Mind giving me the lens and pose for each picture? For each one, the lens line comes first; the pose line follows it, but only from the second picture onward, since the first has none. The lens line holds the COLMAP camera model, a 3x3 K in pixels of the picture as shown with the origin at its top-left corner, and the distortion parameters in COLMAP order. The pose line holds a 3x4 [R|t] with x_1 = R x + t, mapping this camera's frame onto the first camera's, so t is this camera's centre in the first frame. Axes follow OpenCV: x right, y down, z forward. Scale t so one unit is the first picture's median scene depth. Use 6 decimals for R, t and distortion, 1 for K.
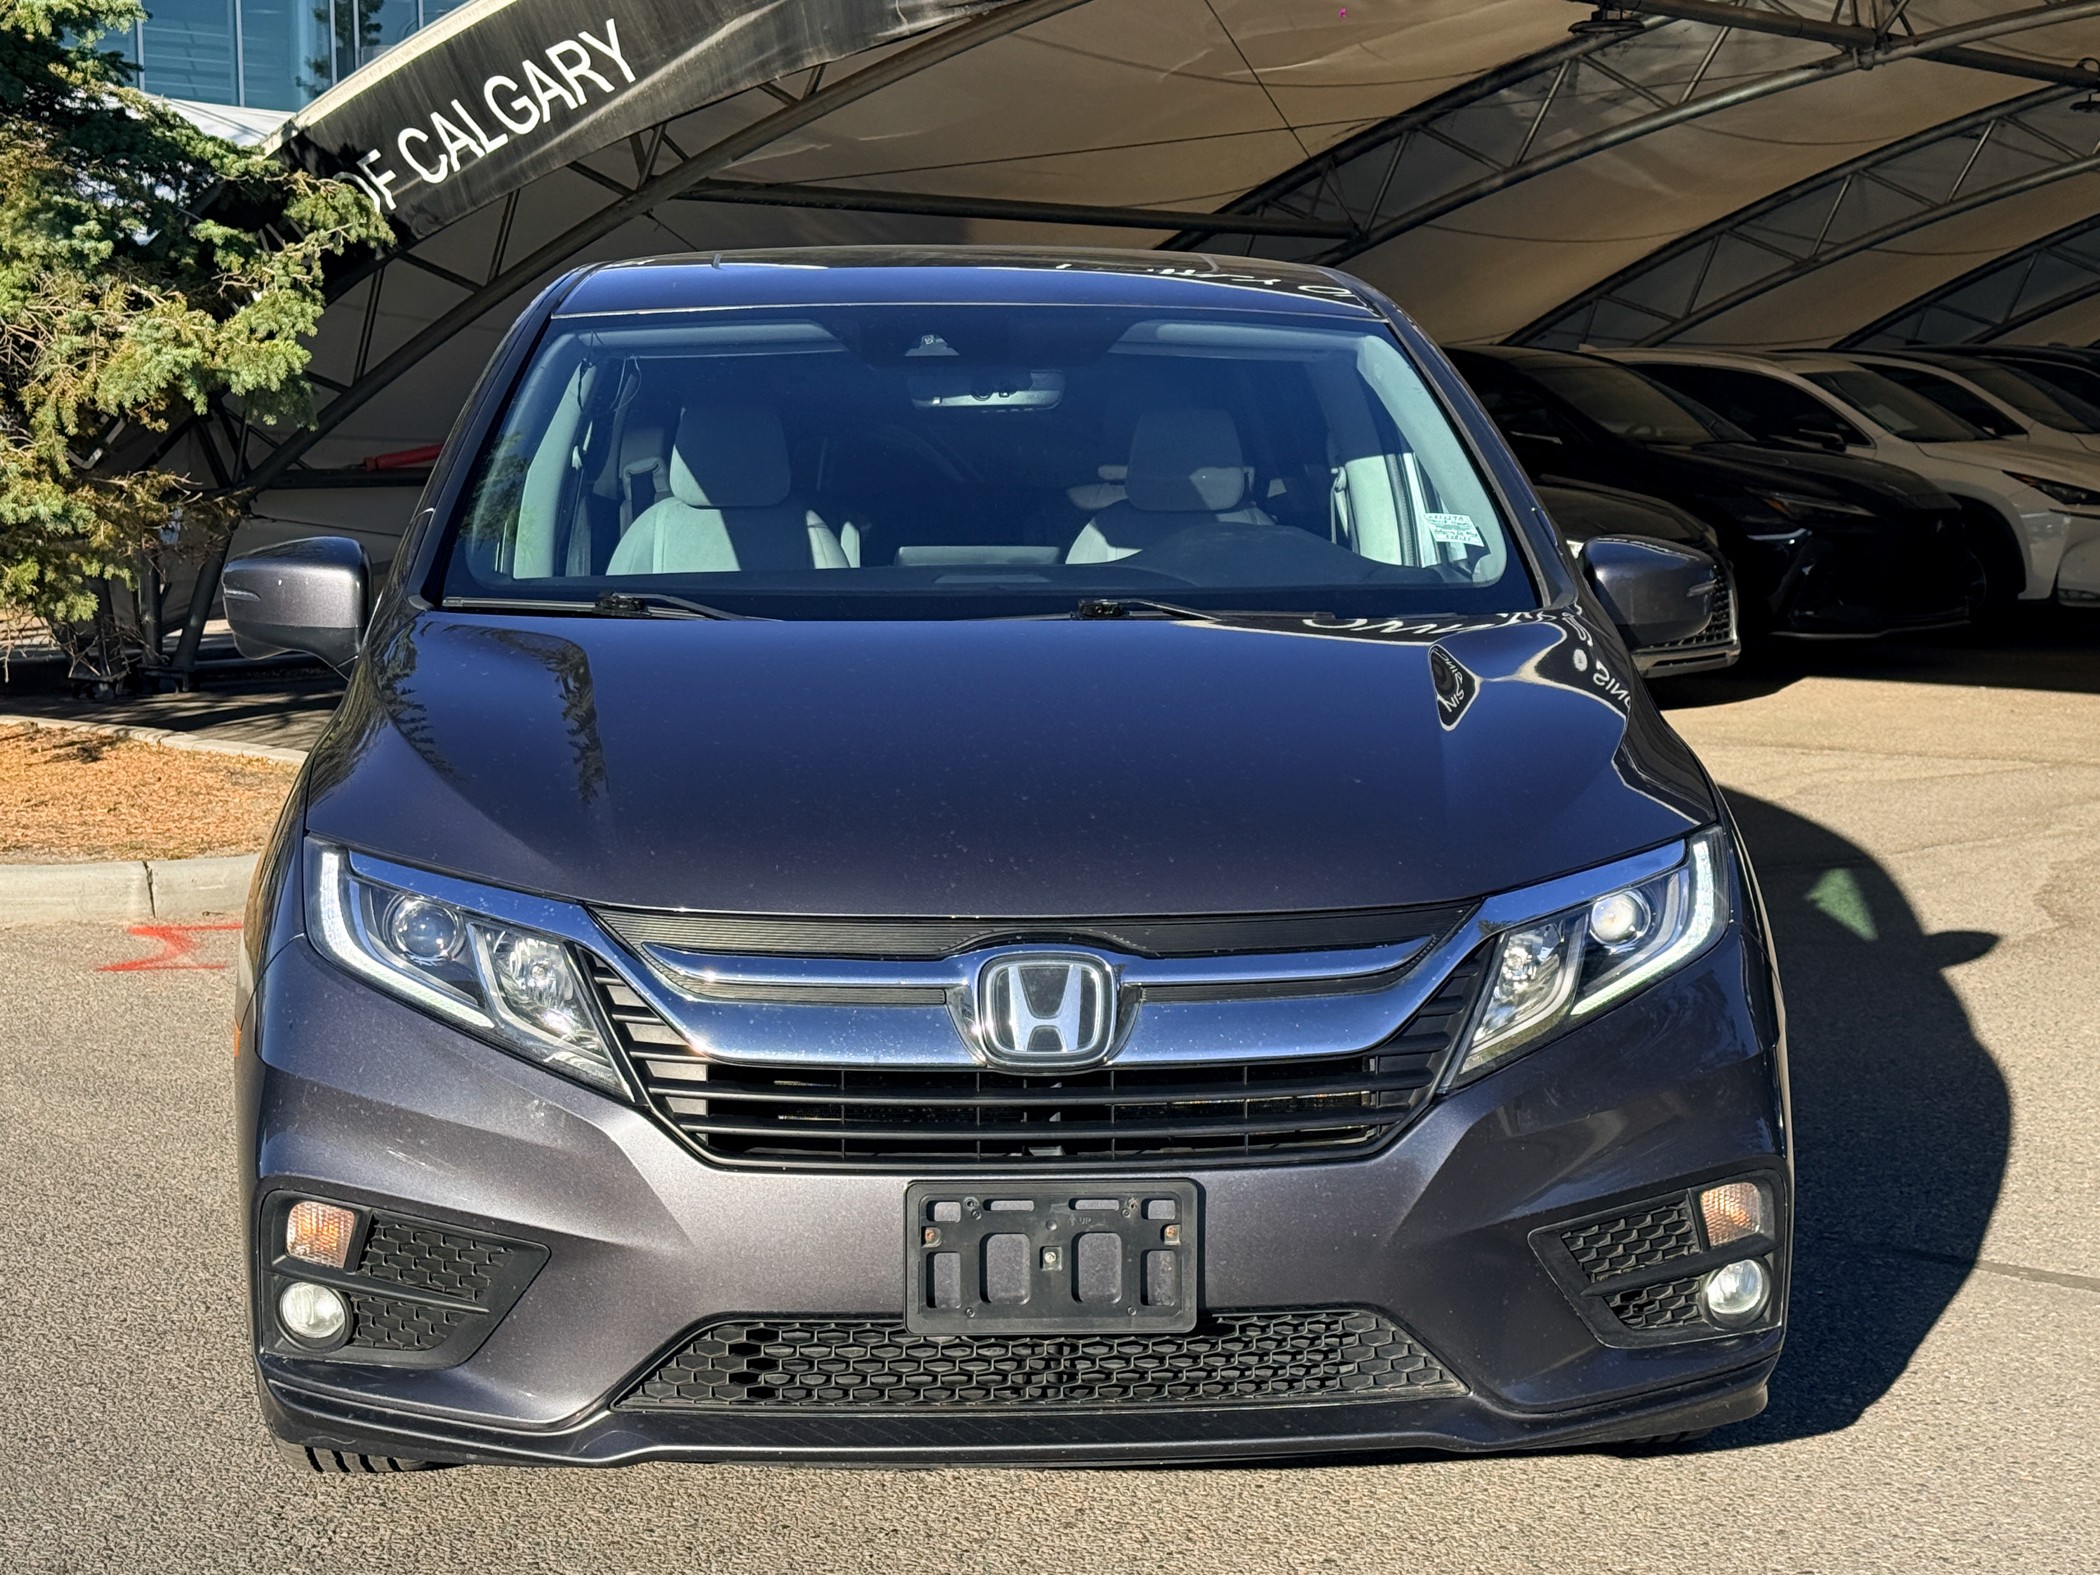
lens RADIAL K [[3397.4, 0, 1049.9], [0, 3397.4, 787.9], [0, 0, 1]] dist [0.133652, 0.000000]
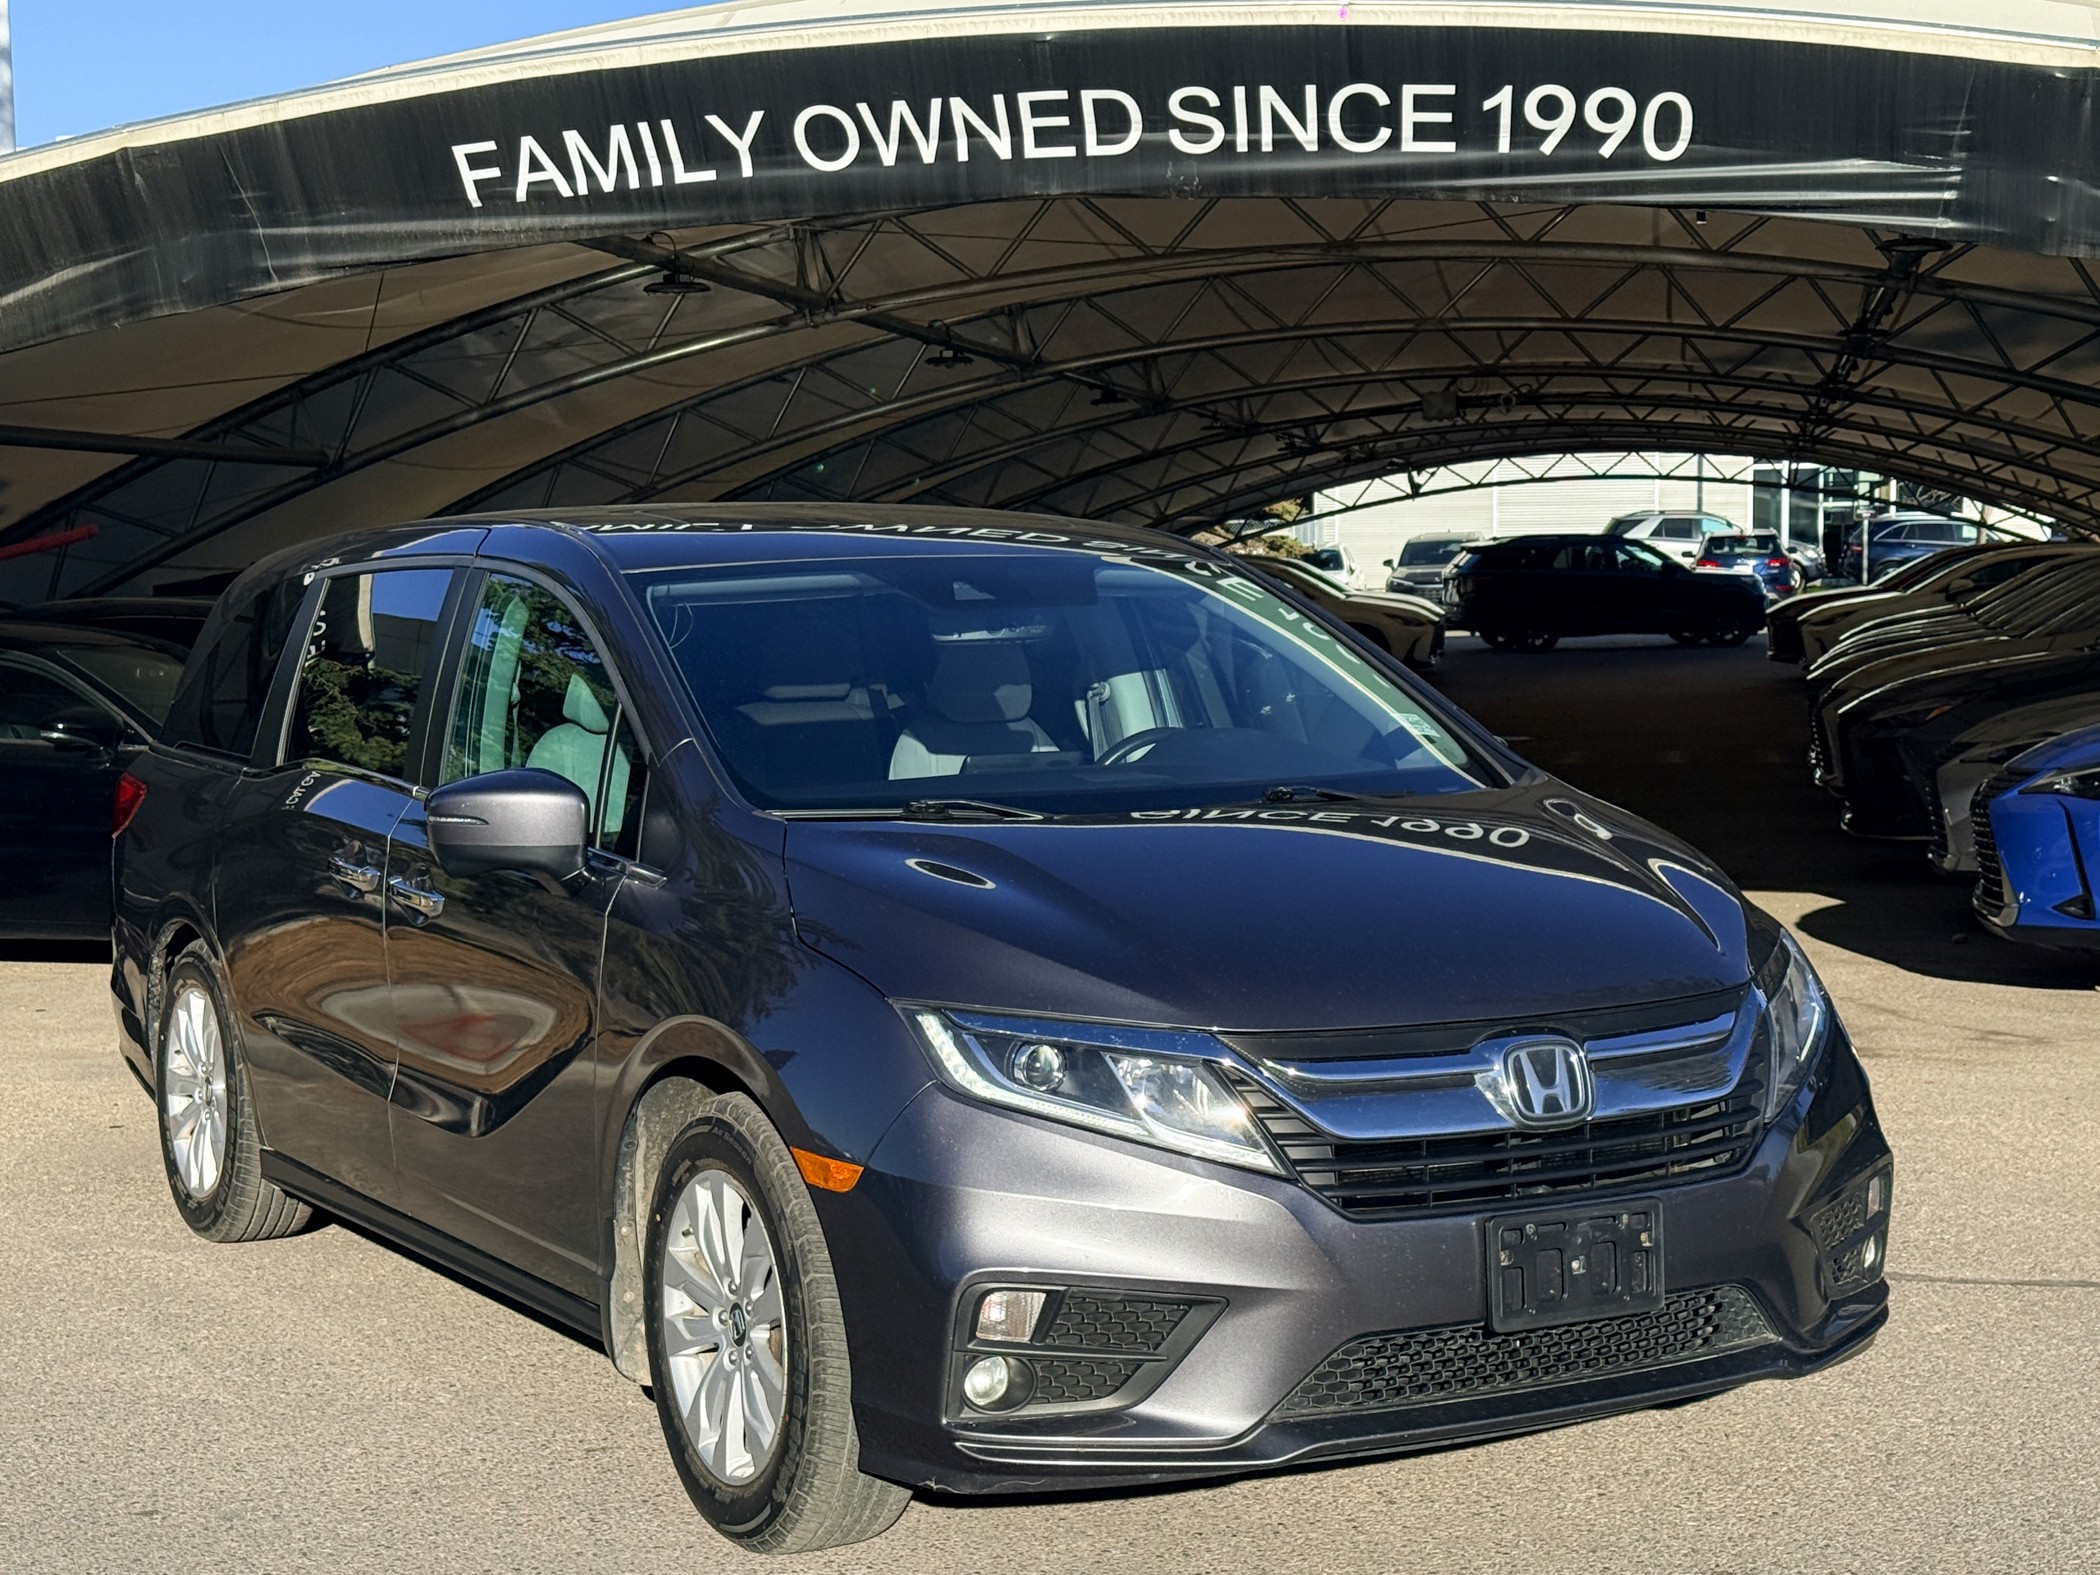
lens RADIAL K [[3397.4, 0, 1049.1], [0, 3397.4, 794.7], [0, 0, 1]] dist [0.133652, 0.000000]
pose [[0.893629, -0.041158, 0.446916, -0.302165], [0.066706, 0.996906, -0.041573, -0.002490], [-0.443822, 0.066963, 0.893609, -0.053850]]
